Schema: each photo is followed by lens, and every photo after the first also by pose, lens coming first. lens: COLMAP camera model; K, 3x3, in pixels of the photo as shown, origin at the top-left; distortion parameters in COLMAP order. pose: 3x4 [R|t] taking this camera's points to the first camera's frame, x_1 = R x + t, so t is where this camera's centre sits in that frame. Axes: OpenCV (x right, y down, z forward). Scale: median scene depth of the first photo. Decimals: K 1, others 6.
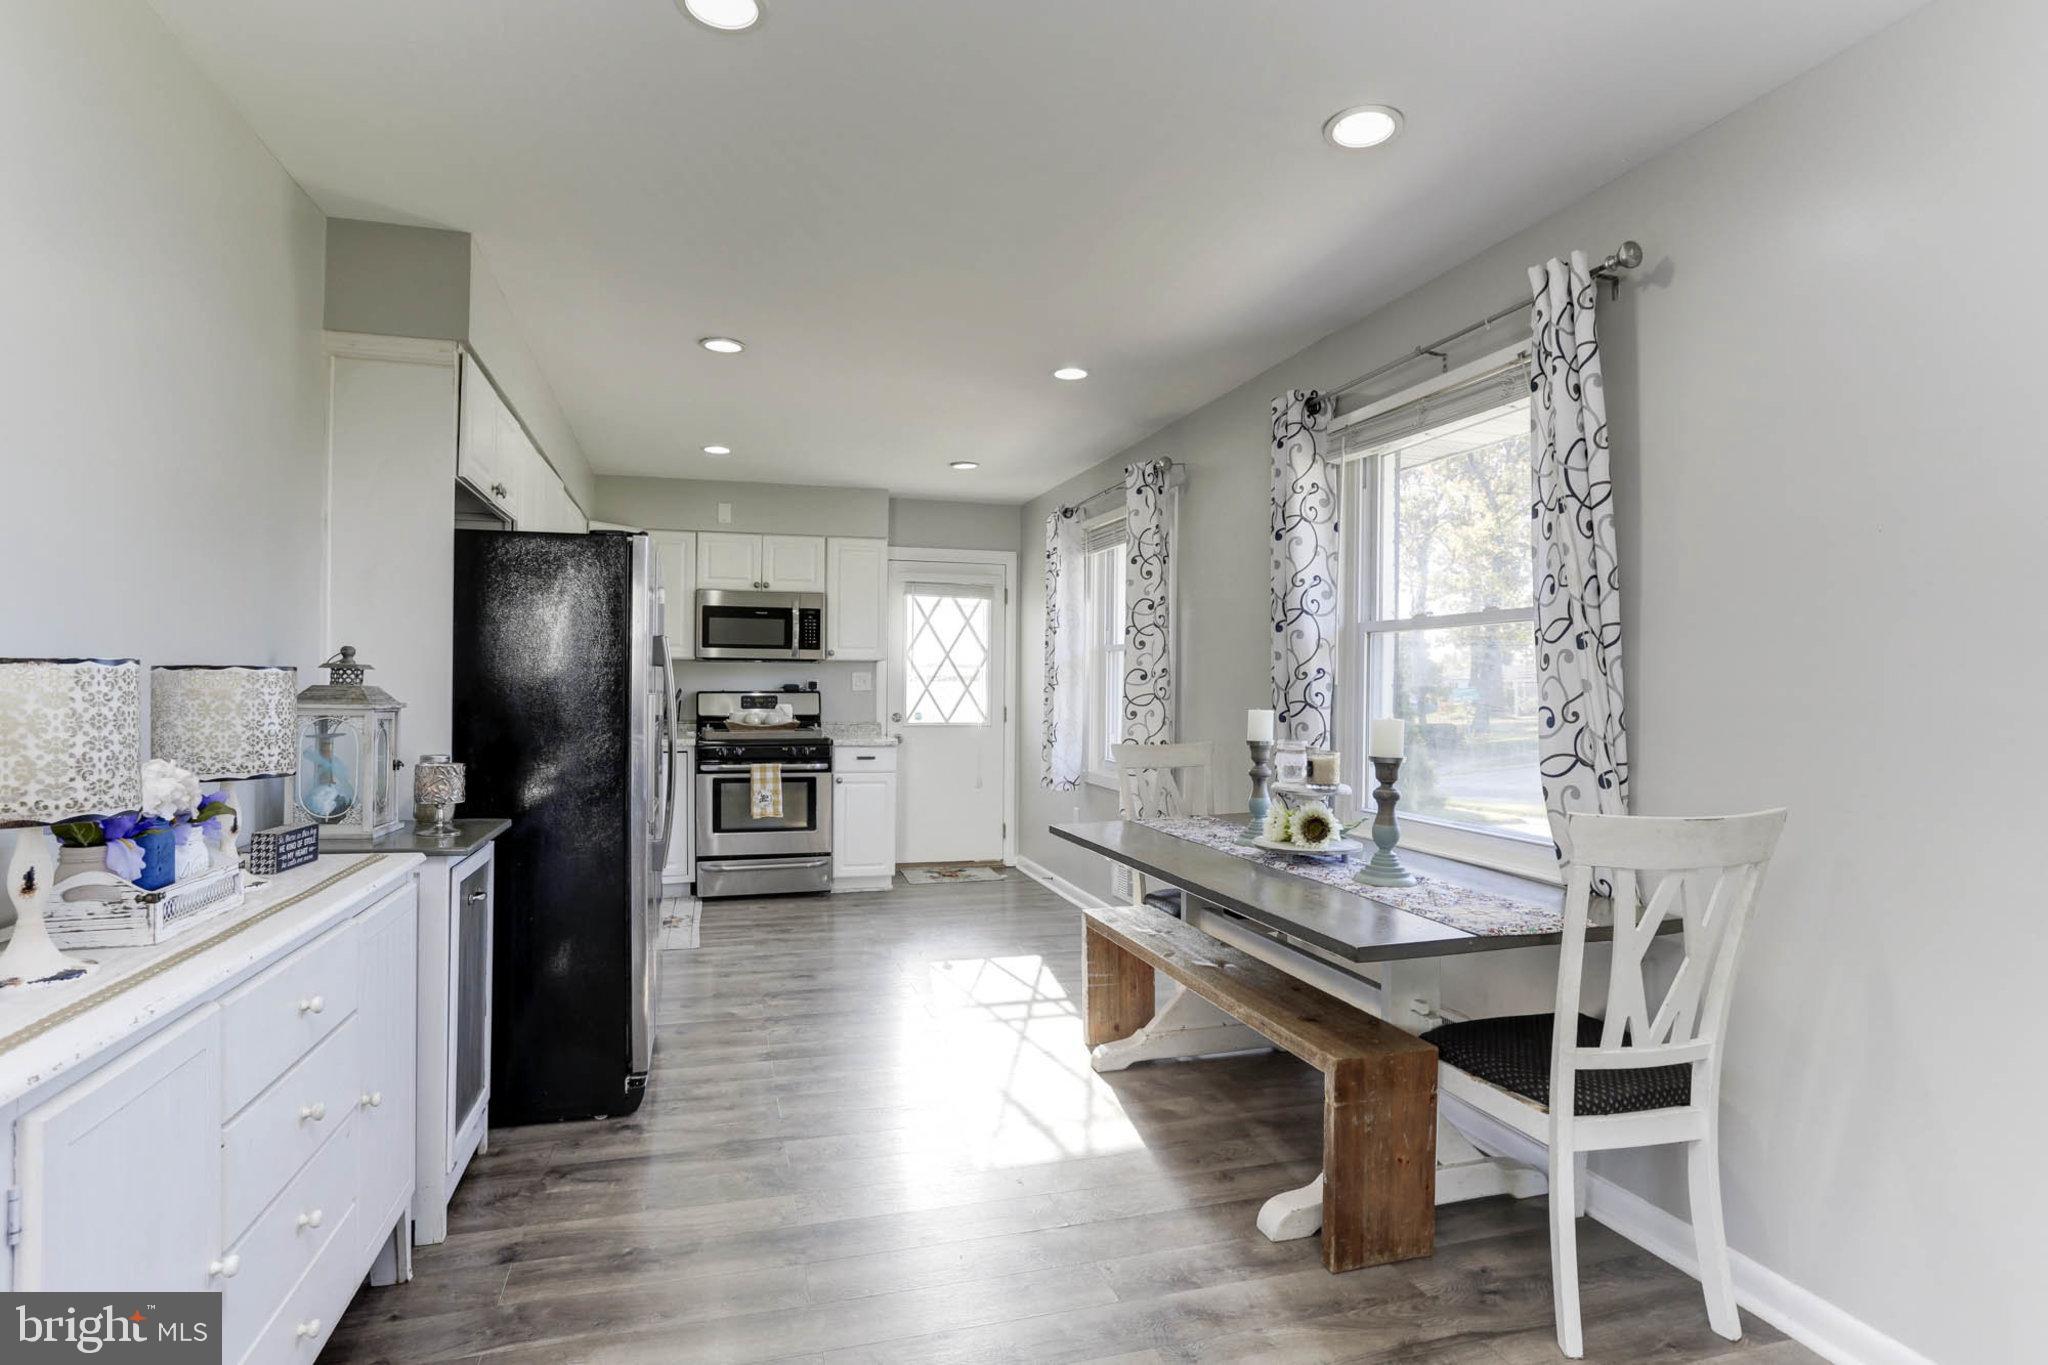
lens RADIAL K [[1044.2, 0, 976.5], [0, 1044.2, 677.6], [0, 0, 1]] dist [-0.018890, 0.001679]
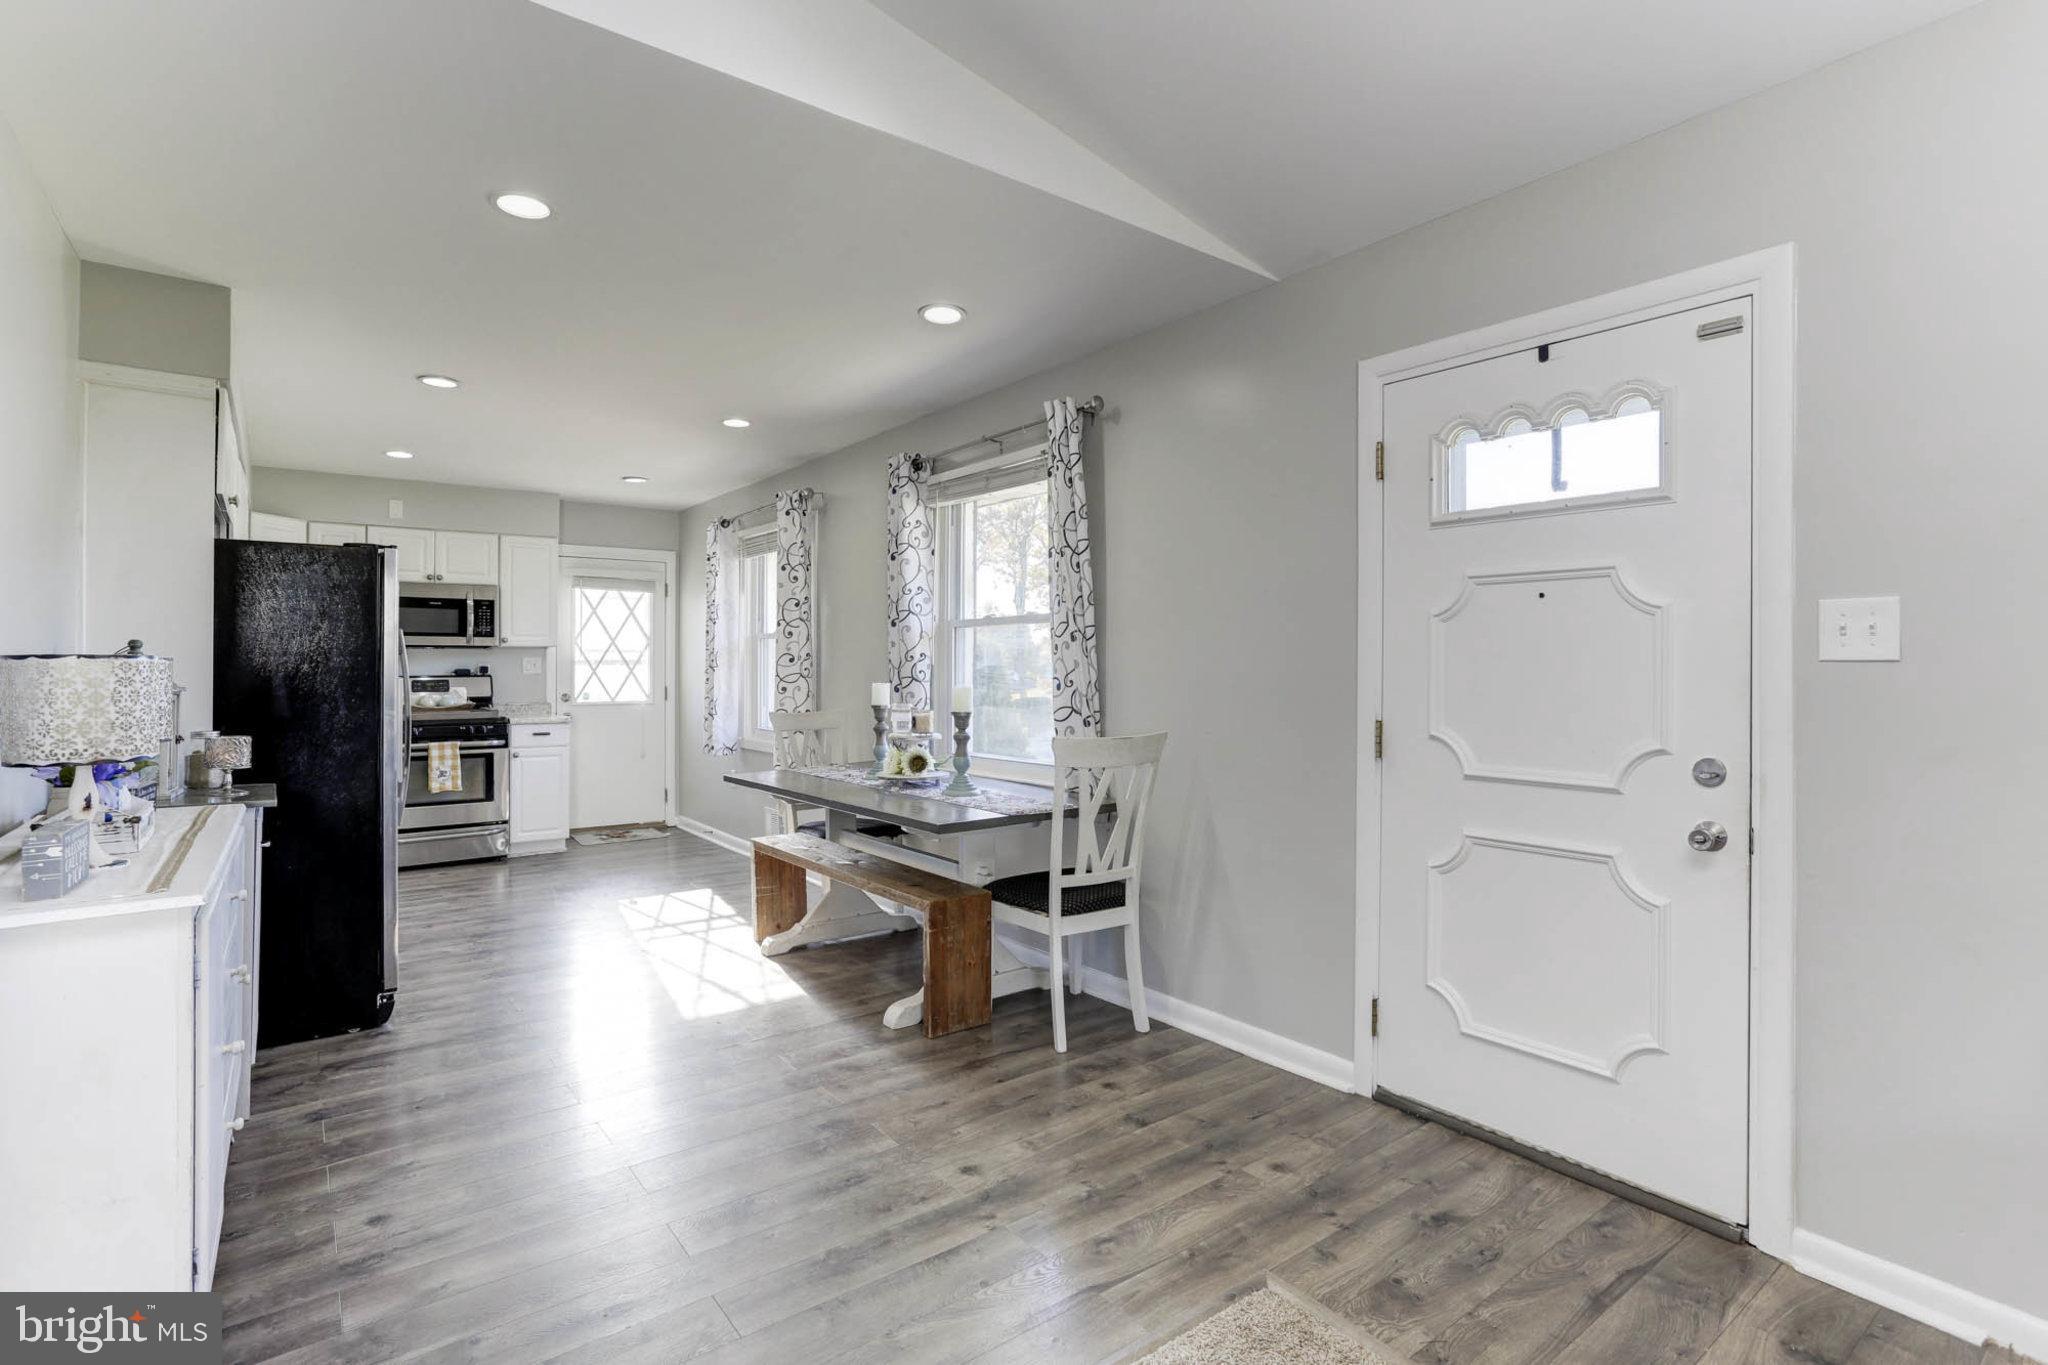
lens RADIAL K [[982.2, 0, 994.3], [0, 982.2, 644.4], [0, 0, 1]] dist [-0.076396, 0.040641]
pose [[0.929228, -0.002513, 0.369499, -0.038597], [0.008138, 0.999874, -0.013664, -0.001103], [-0.369418, 0.015704, 0.929131, -0.148674]]
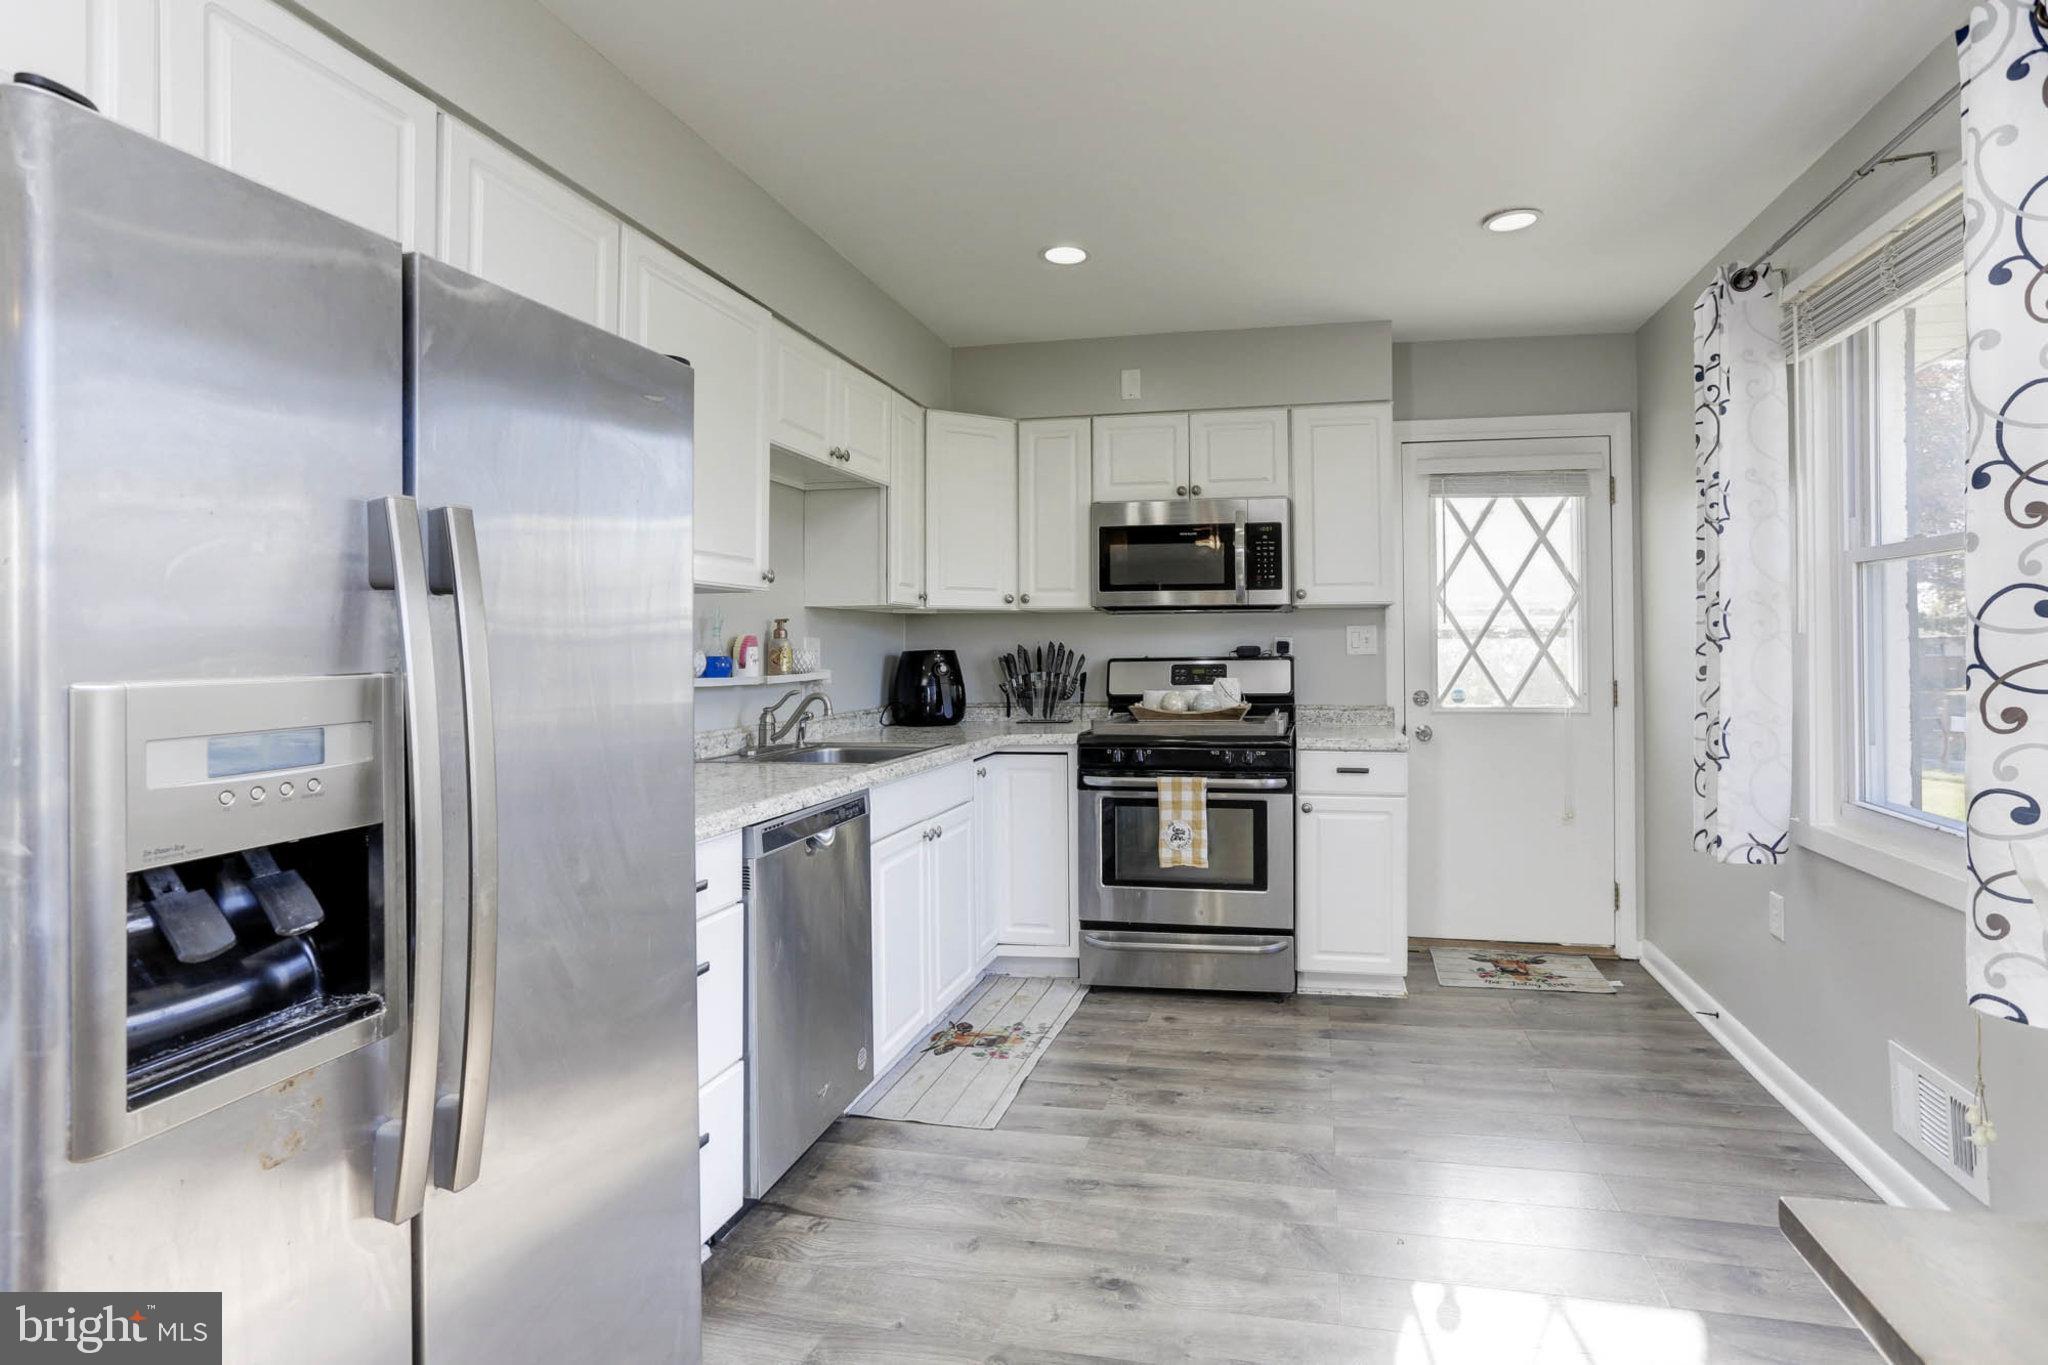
lens RADIAL K [[1025.6, 0, 1137.4], [0, 1025.6, 633.8], [0, 0, 1]] dist [-0.025600, 0.000070]
pose [[0.913646, -0.017823, -0.406121, 0.018524], [0.014242, 0.999828, -0.011839, 0.005887], [0.406262, 0.005032, 0.913743, 0.445380]]
